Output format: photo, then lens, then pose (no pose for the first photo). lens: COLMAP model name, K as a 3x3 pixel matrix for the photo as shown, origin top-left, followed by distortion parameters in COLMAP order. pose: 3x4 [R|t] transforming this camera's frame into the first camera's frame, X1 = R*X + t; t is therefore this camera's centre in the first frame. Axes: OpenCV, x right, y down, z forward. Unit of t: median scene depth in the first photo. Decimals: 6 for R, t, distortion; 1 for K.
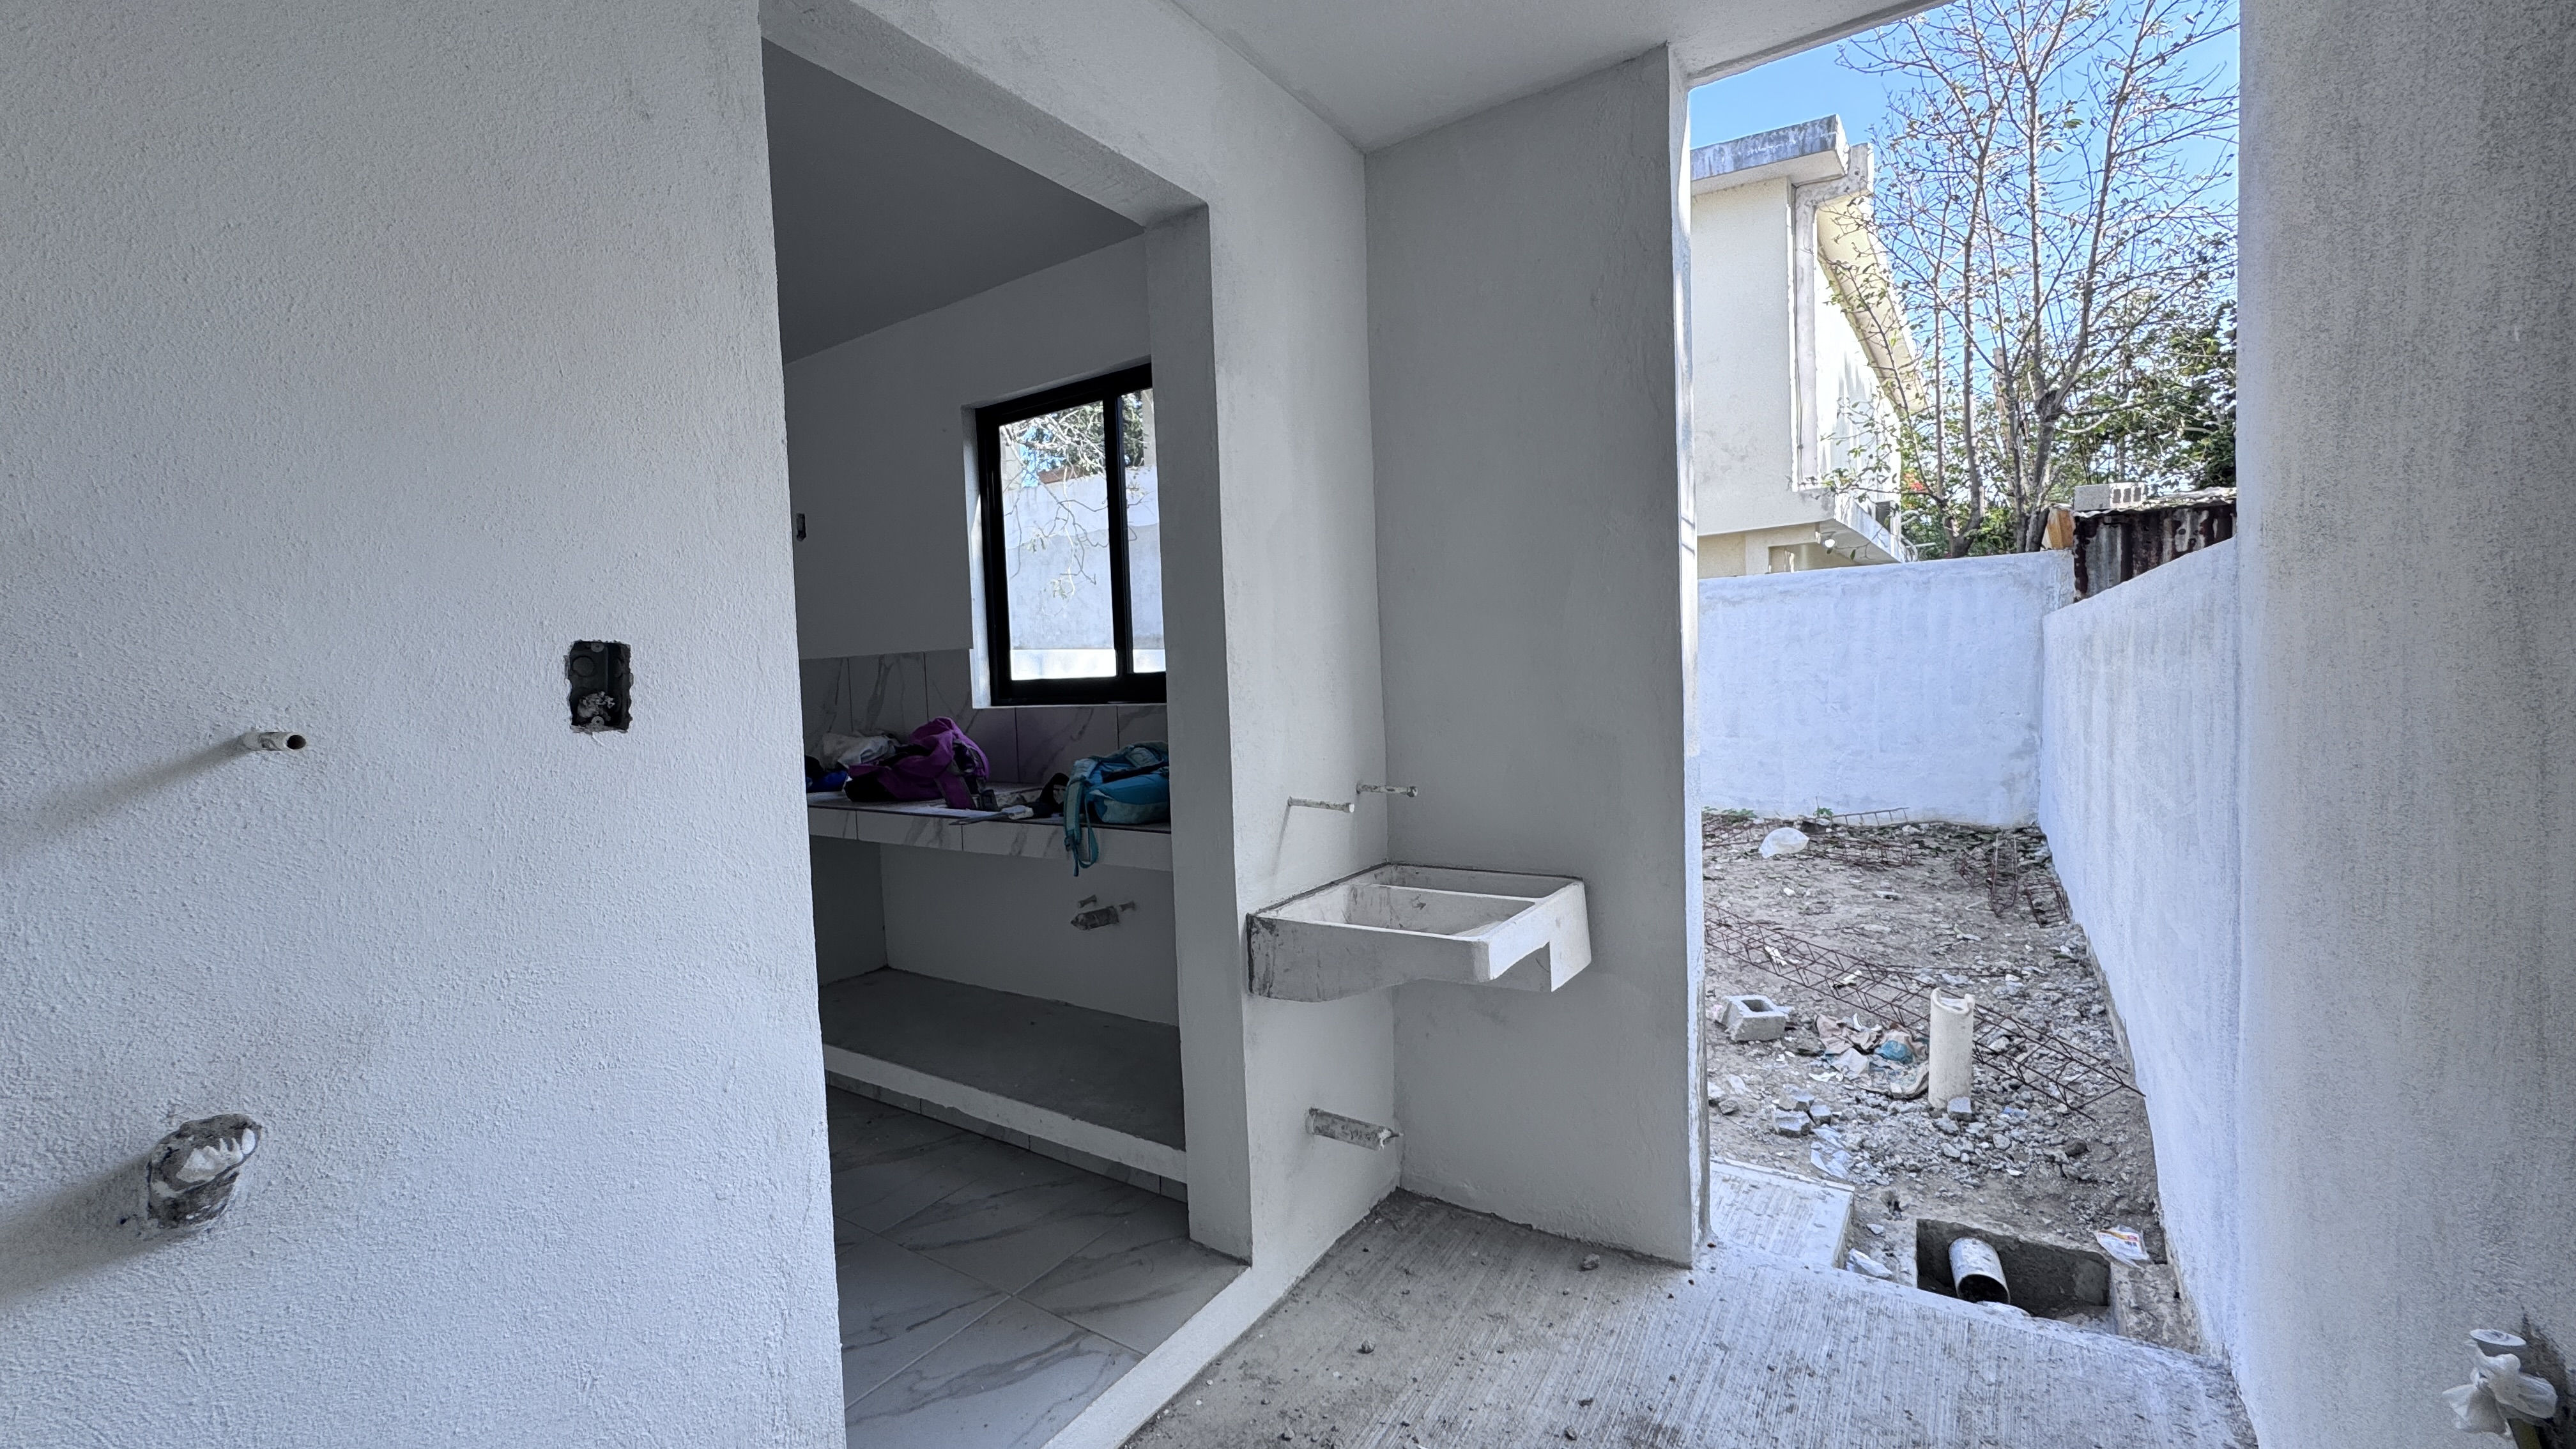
lens RADIAL K [[1029.1, 0, 1284.3], [0, 1029.1, 719.0], [0, 0, 1]] dist [-0.003846, 0.000279]
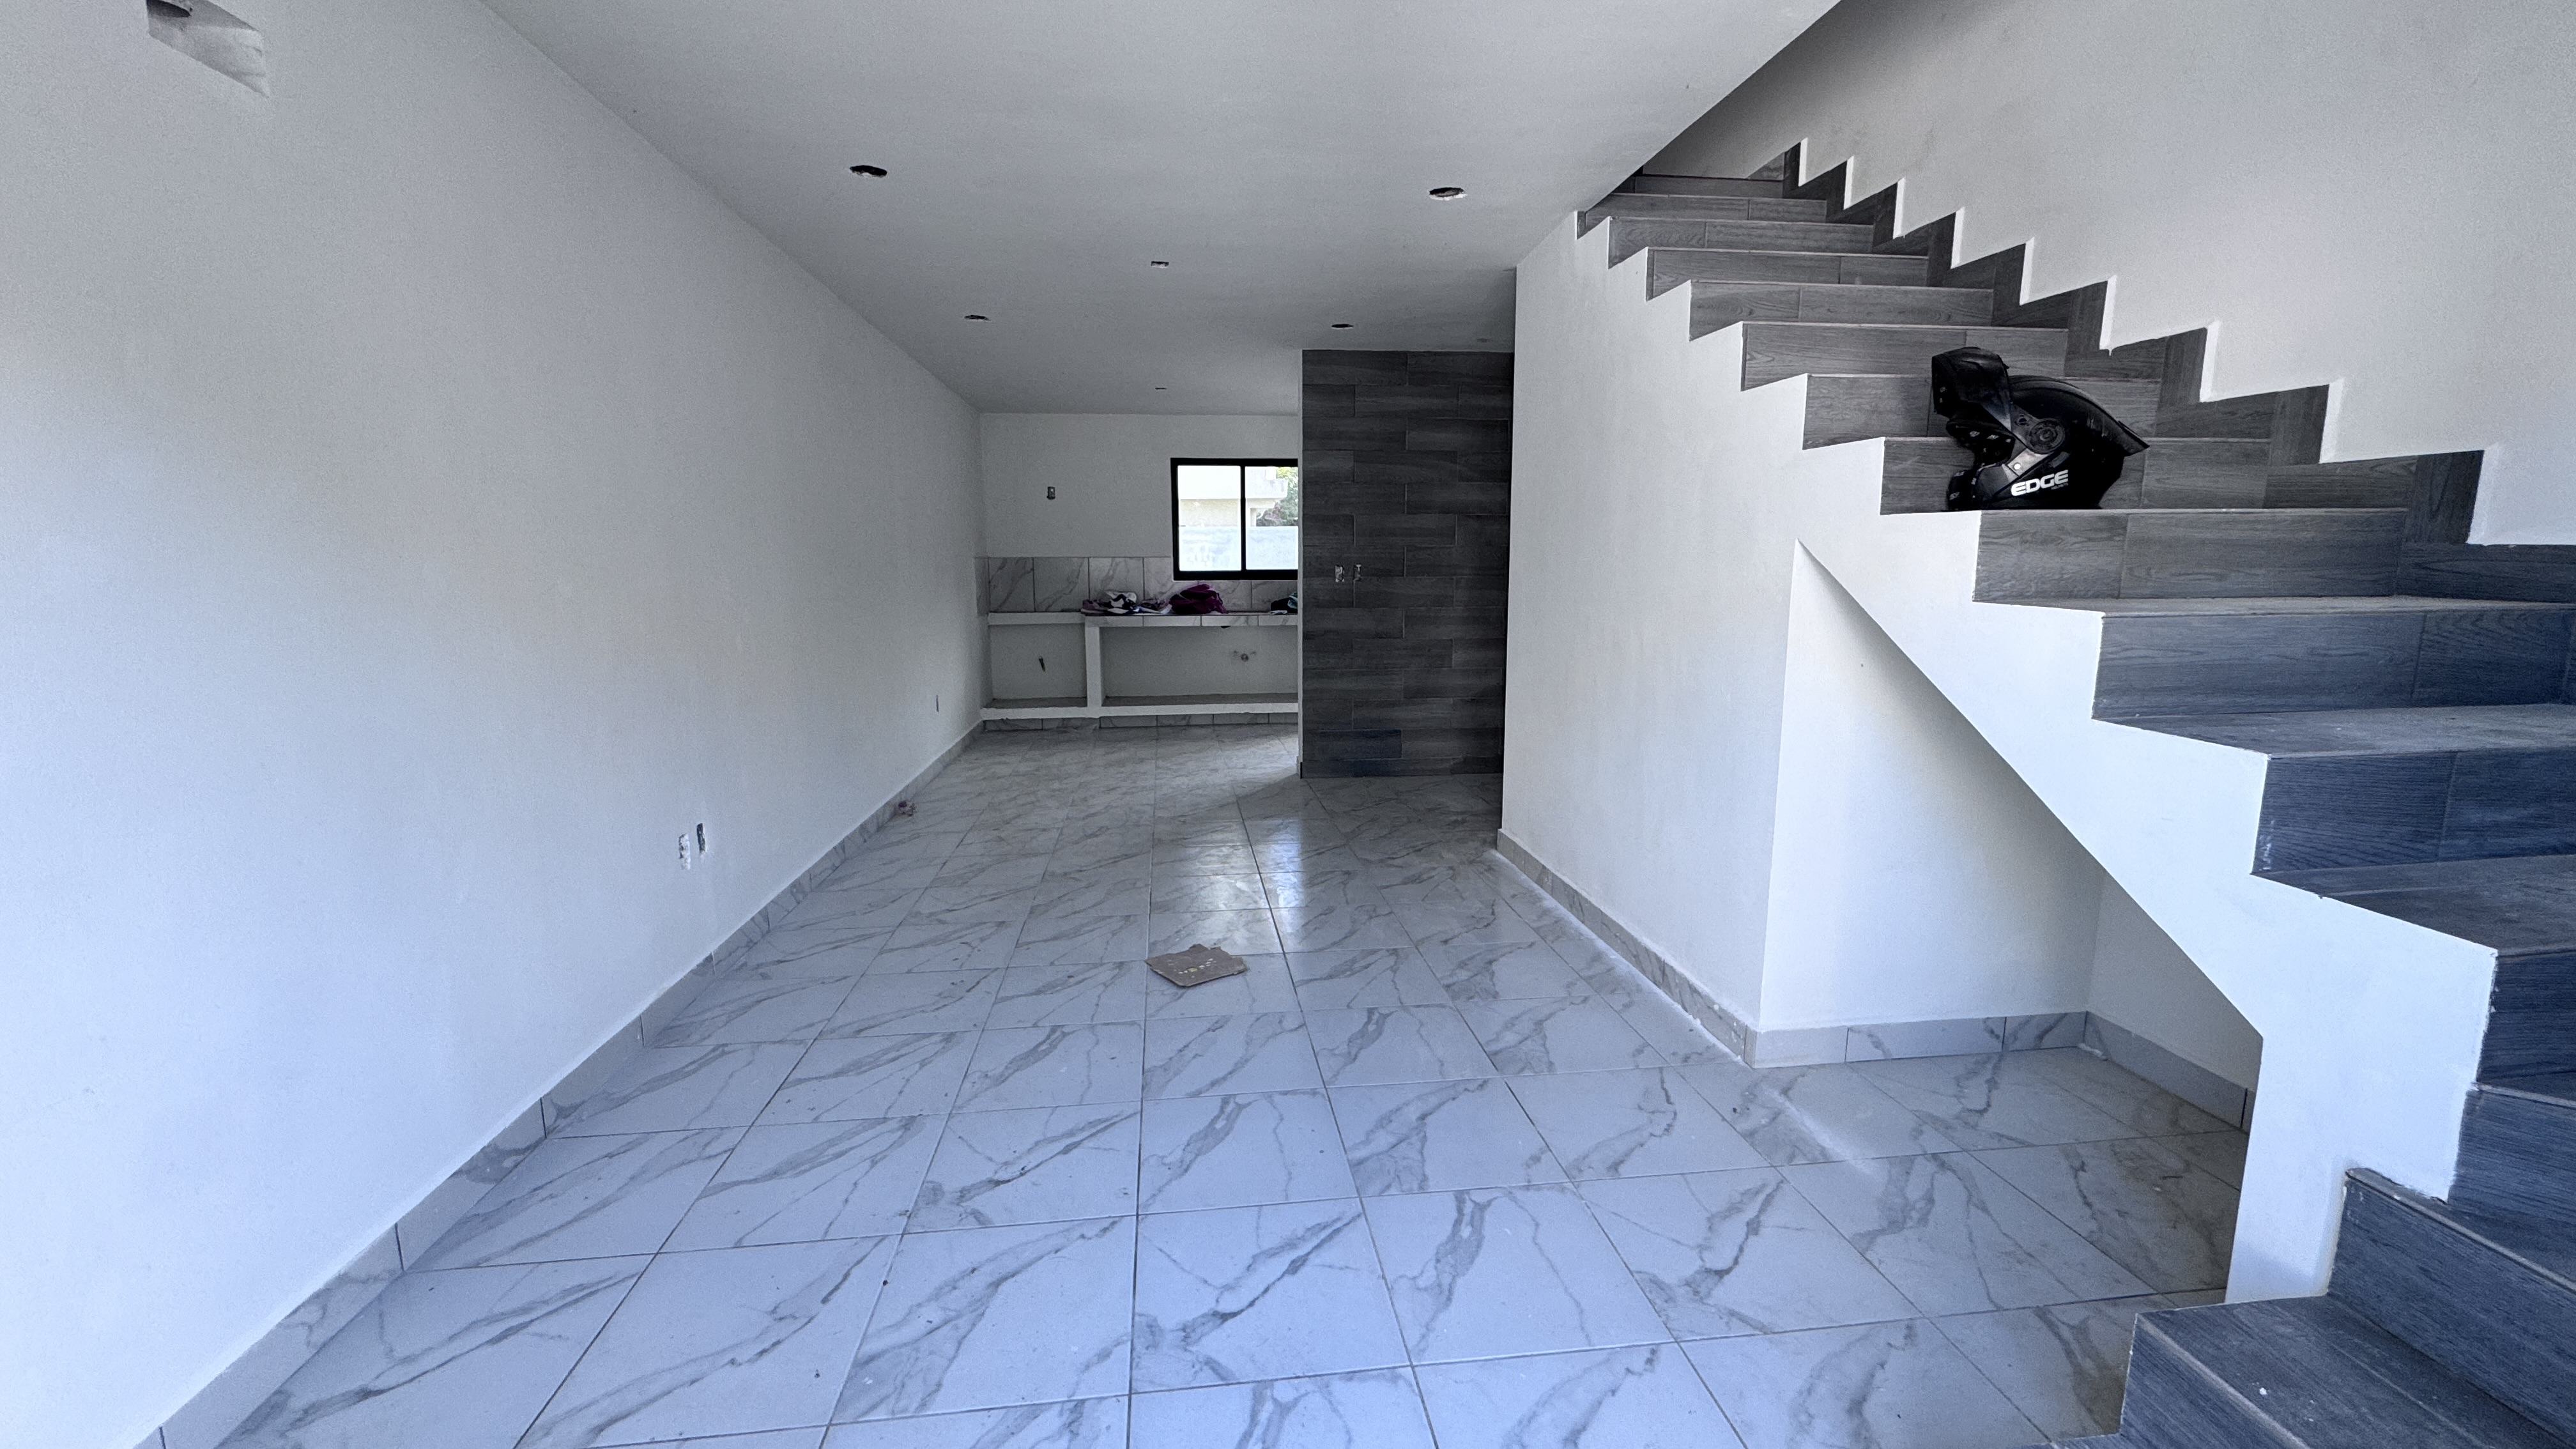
lens RADIAL K [[1029.1, 0, 1273.0], [0, 1029.1, 719.6], [0, 0, 1]] dist [-0.003846, 0.000279]
pose [[0.765521, -0.062971, 0.640322, -0.926048], [0.006641, 0.995919, 0.090002, 0.054168], [-0.643377, -0.064646, 0.762815, -0.571328]]
